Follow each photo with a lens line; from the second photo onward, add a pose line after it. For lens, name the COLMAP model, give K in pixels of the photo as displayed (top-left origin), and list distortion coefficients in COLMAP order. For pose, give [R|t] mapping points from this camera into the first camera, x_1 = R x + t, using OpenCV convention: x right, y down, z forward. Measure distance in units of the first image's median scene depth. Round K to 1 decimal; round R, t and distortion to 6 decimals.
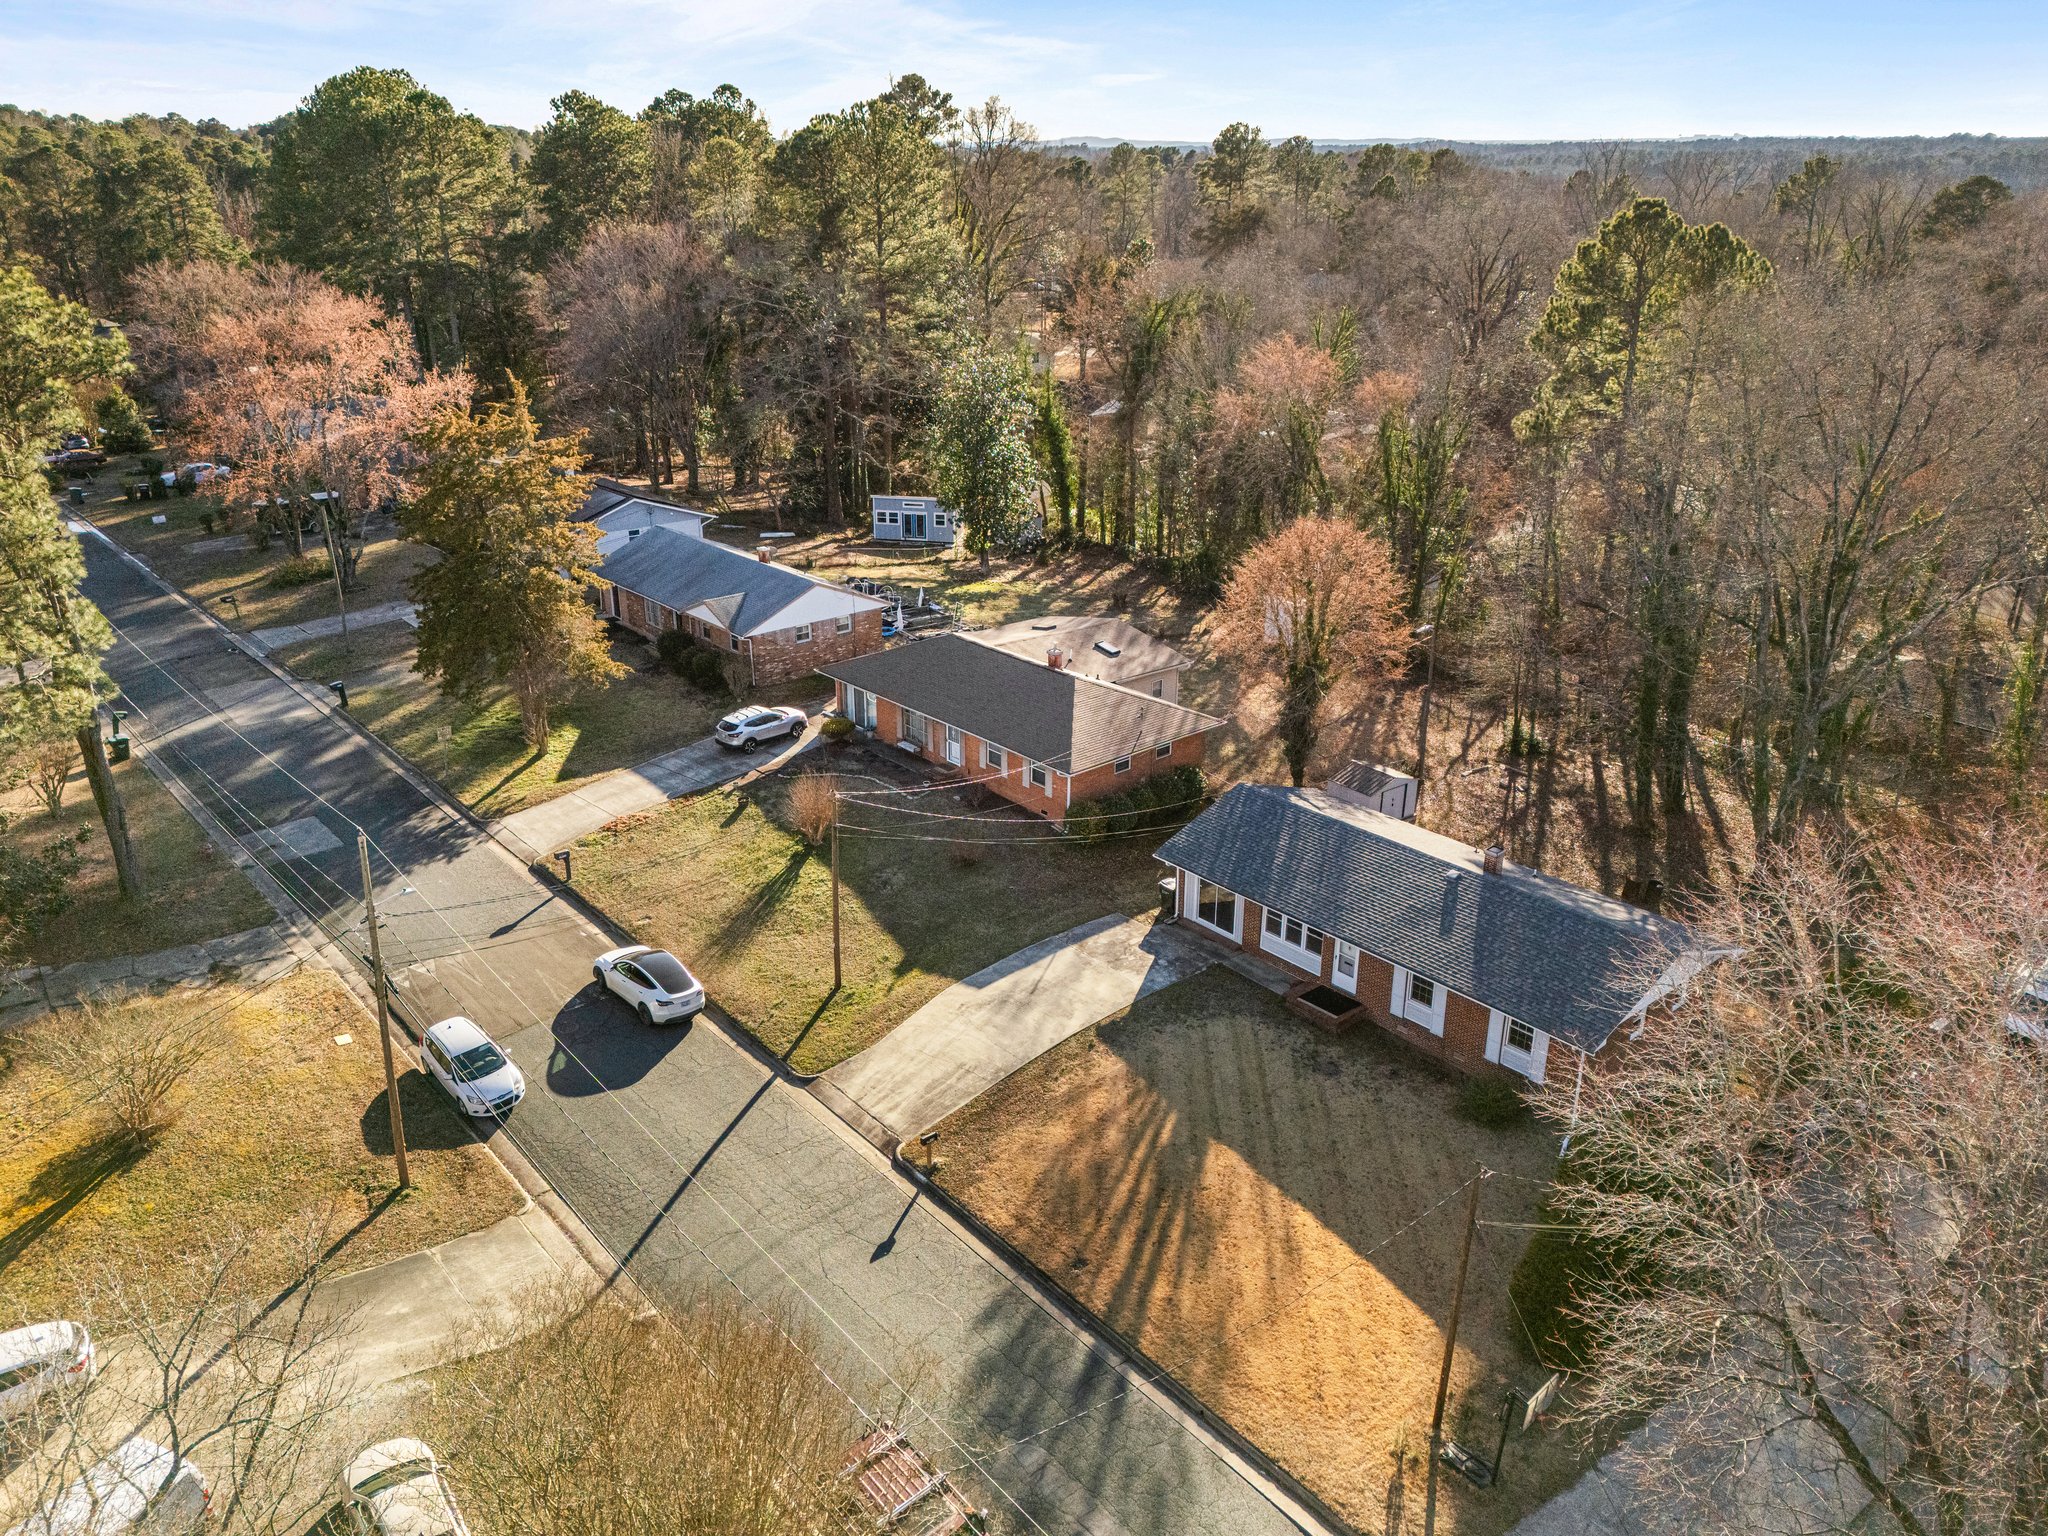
lens RADIAL K [[1493.1, 0, 1004.6], [0, 1493.1, 762.0], [0, 0, 1]] dist [0.089570, -0.088263]
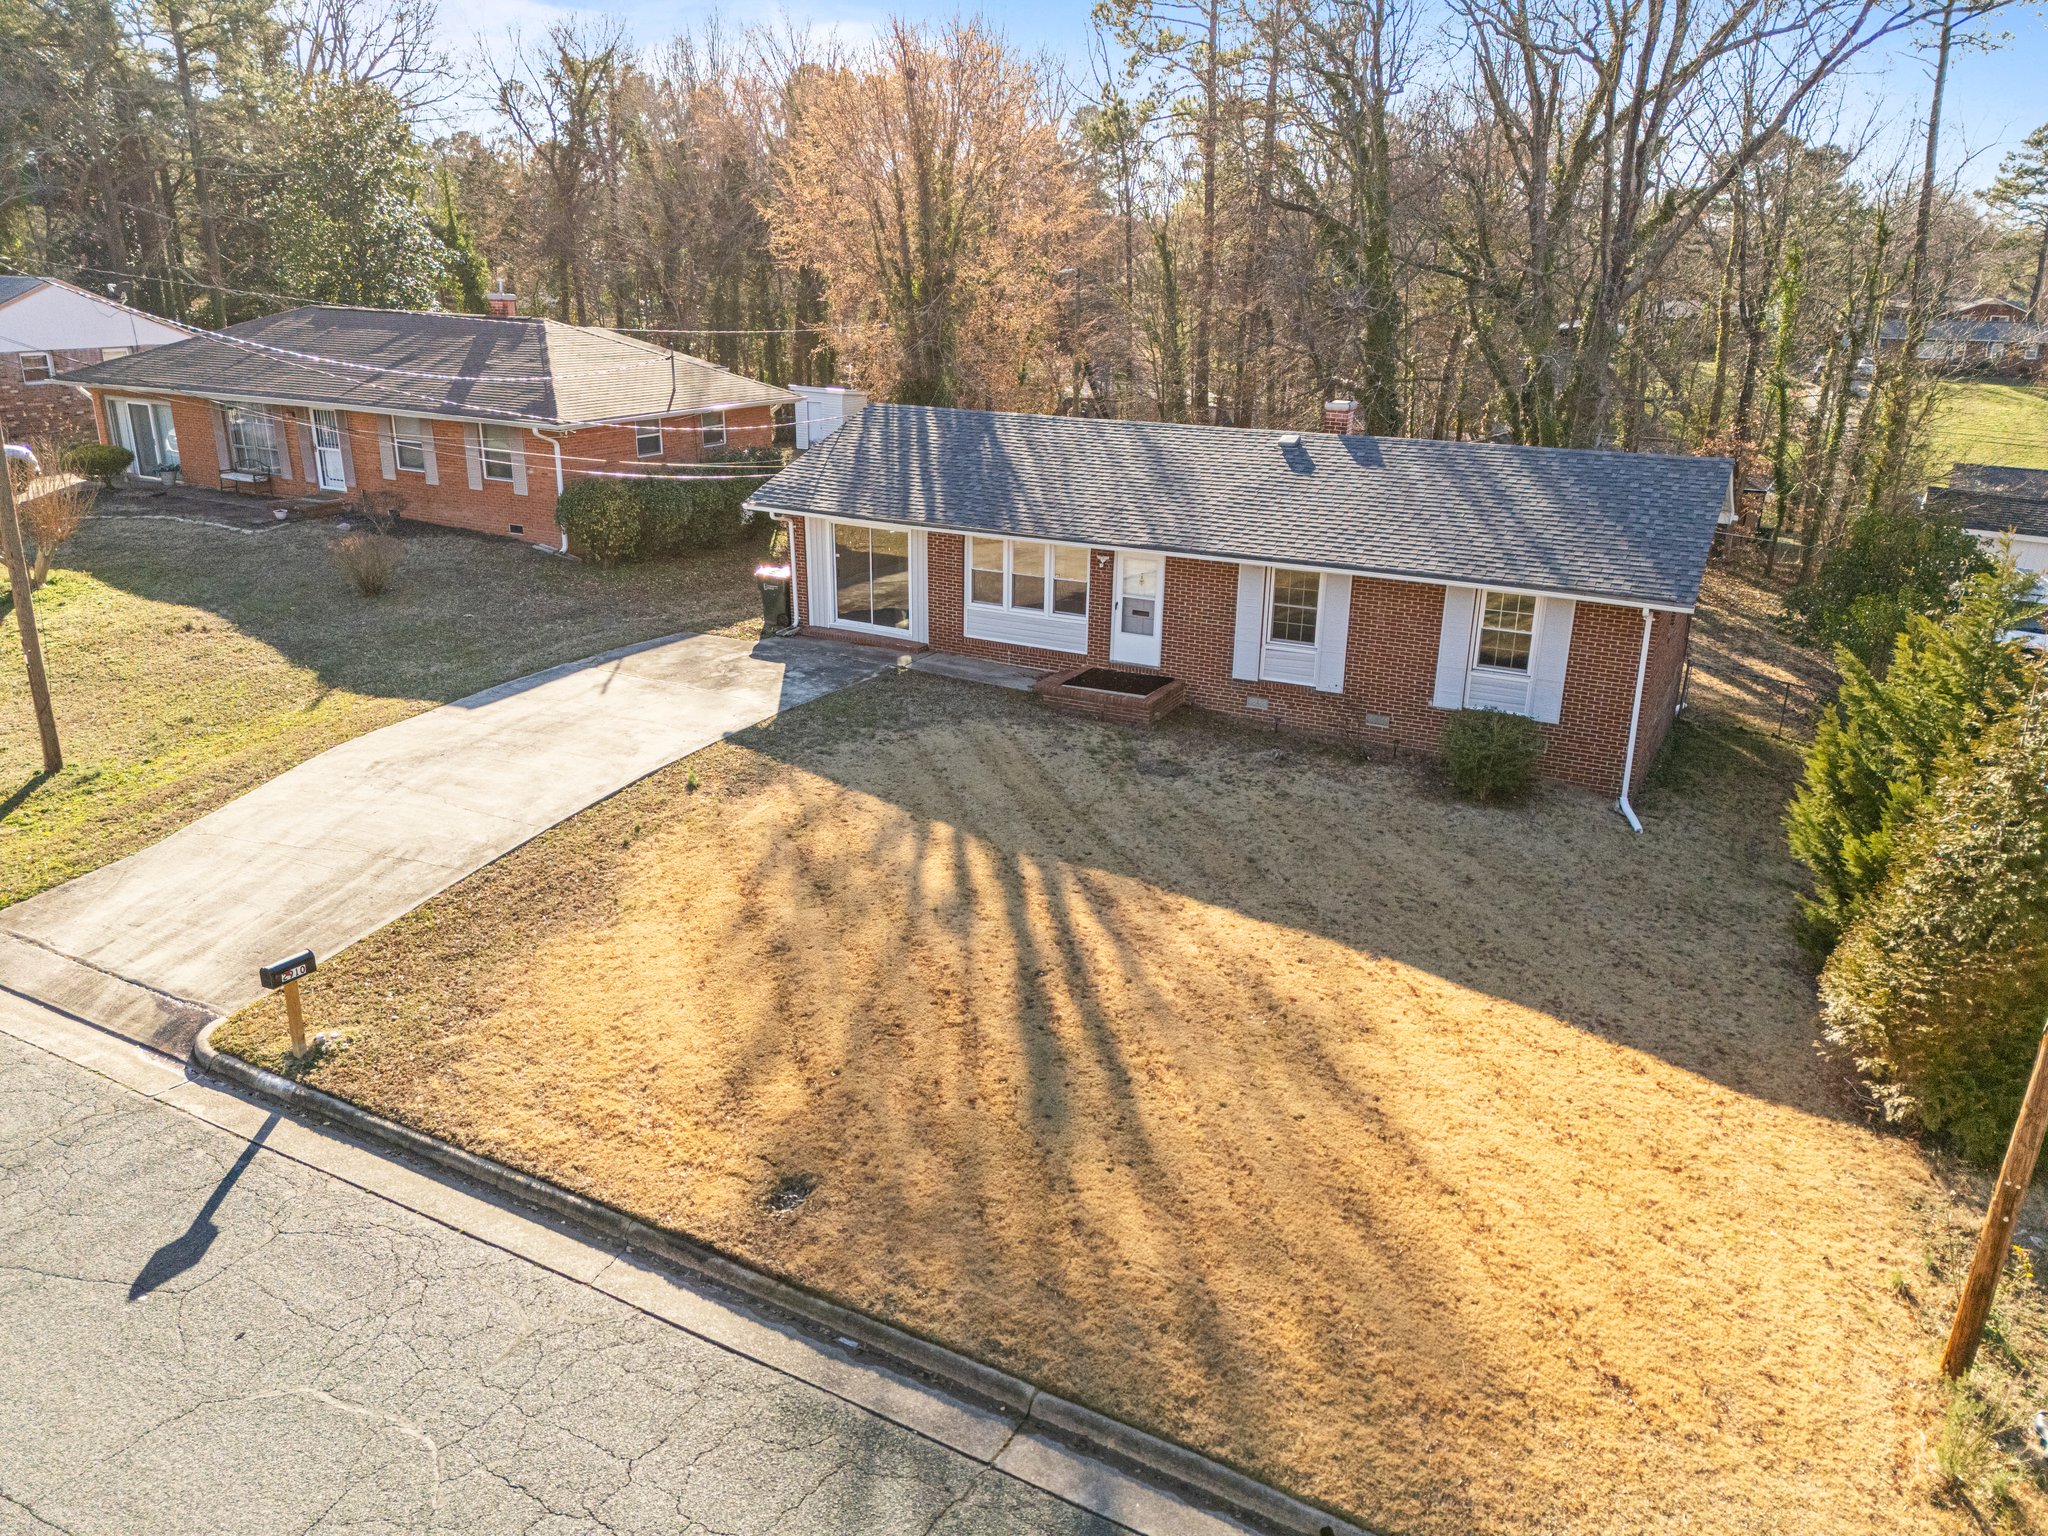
lens RADIAL K [[1493.1, 0, 1004.6], [0, 1493.1, 762.0], [0, 0, 1]] dist [0.089570, -0.088263]
pose [[0.931729, -0.101475, 0.348688, -0.011266], [0.118880, 0.992490, -0.028826, 0.199391], [-0.343144, 0.068310, 0.936796, 0.518649]]
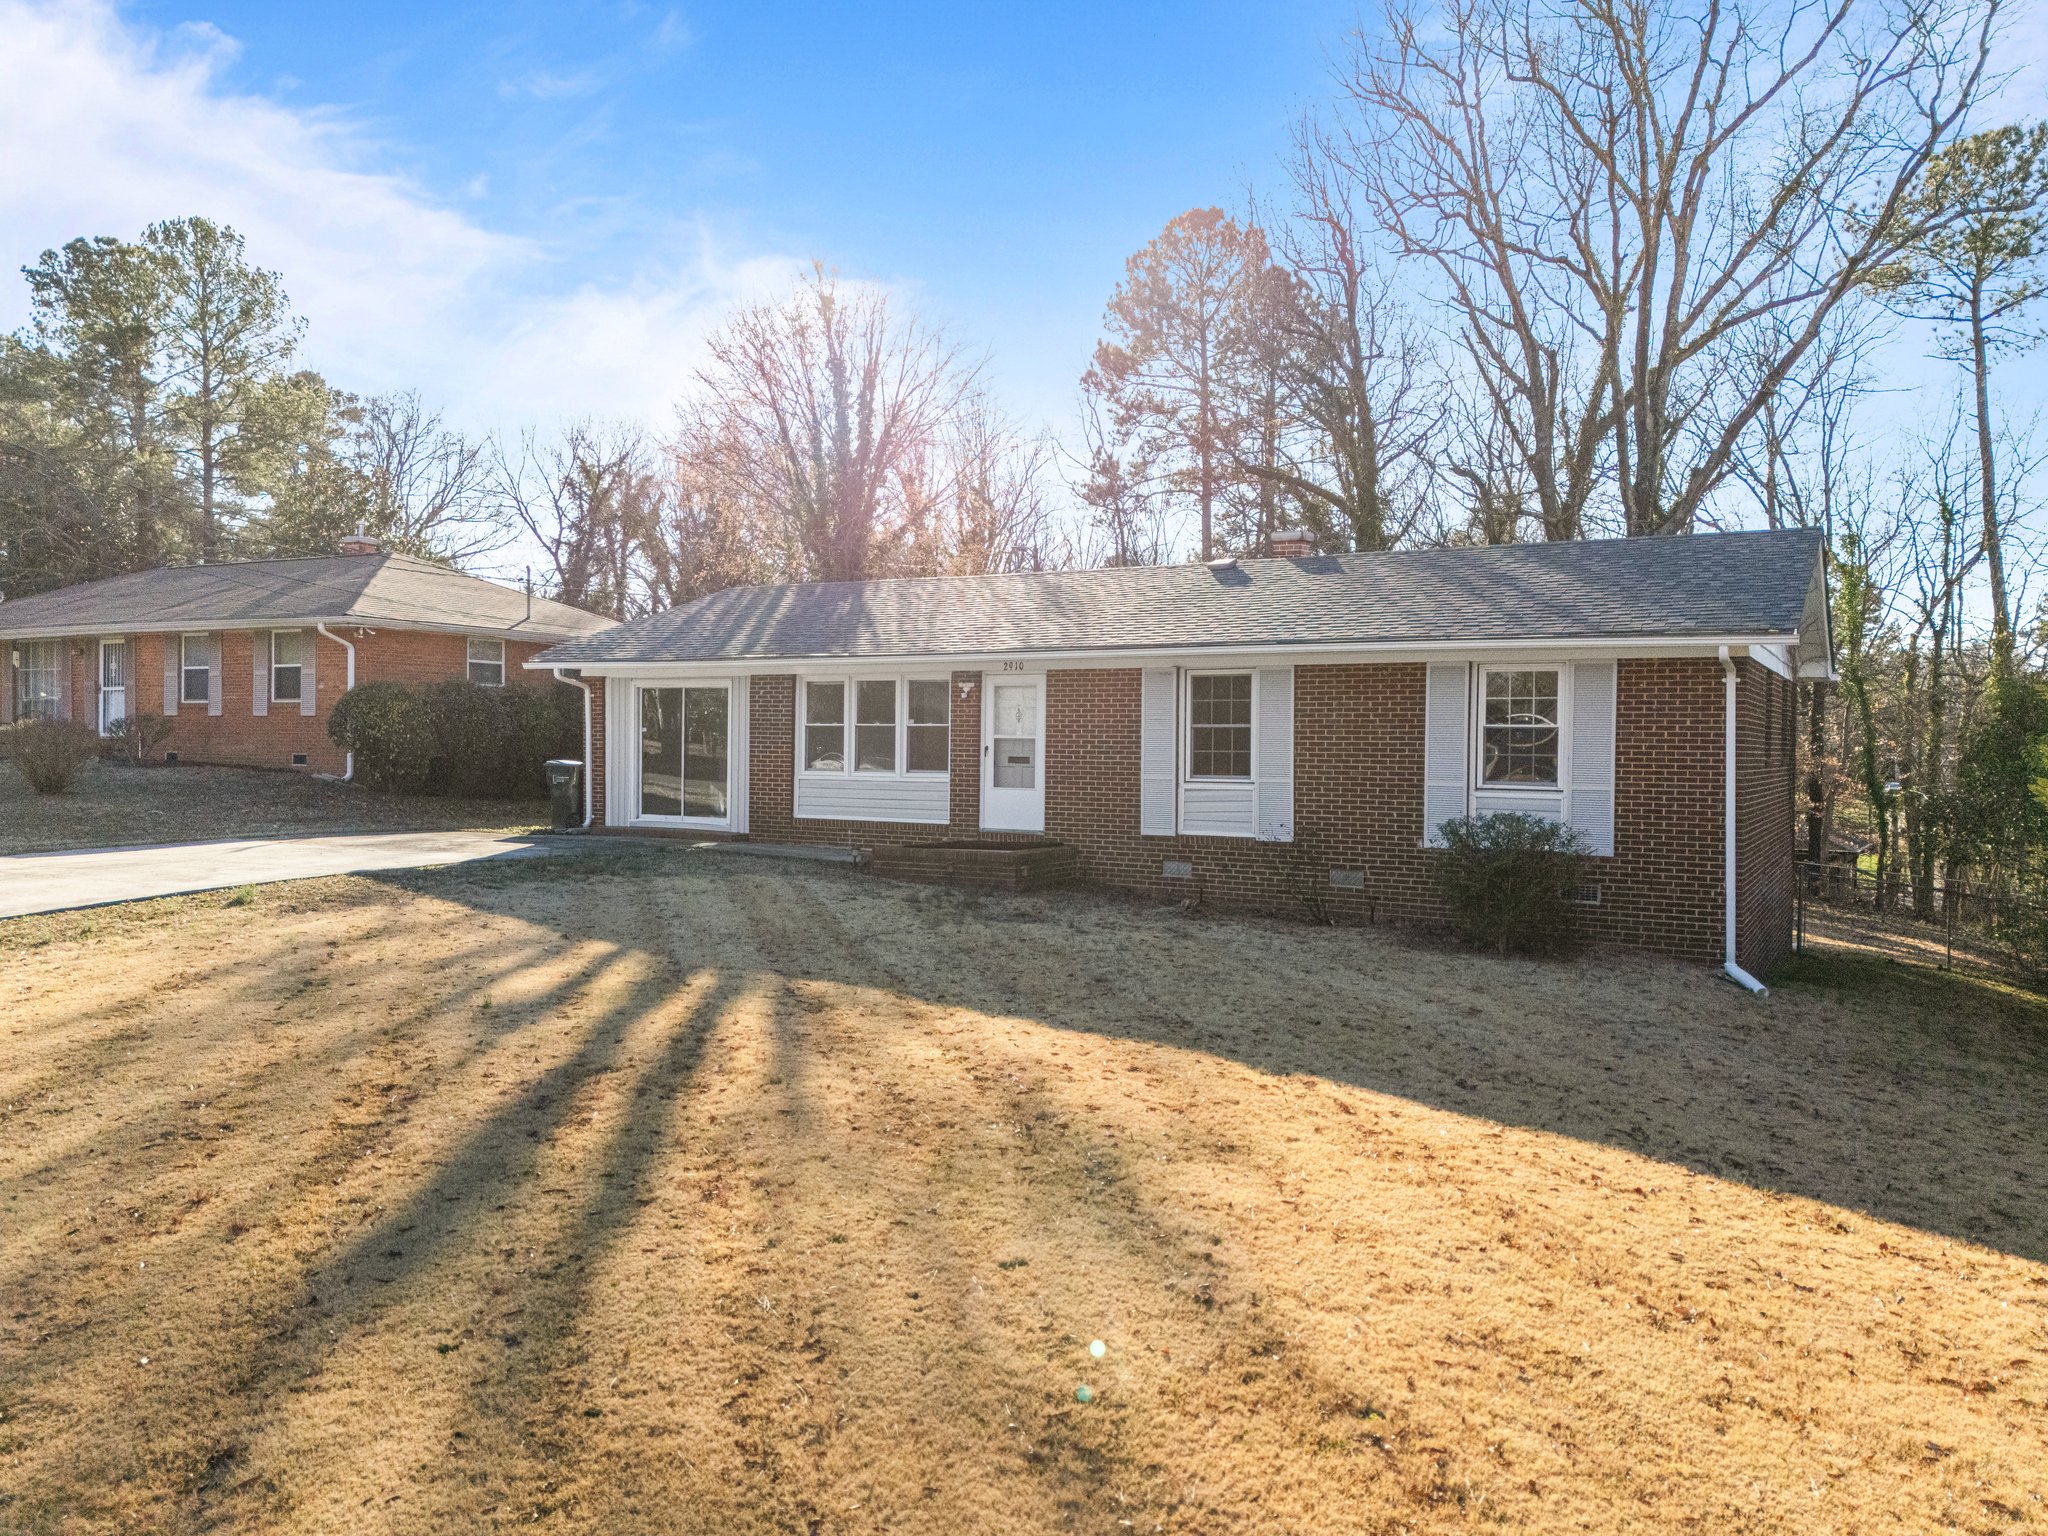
lens RADIAL K [[1513.5, 0, 1008.4], [0, 1513.5, 768.5], [0, 0, 1]] dist [0.074068, -0.046812]
pose [[0.945077, 0.005415, 0.326803, 0.097843], [0.109919, 0.936360, -0.333387, 0.270683], [-0.307810, 0.350998, 0.884338, 0.657597]]
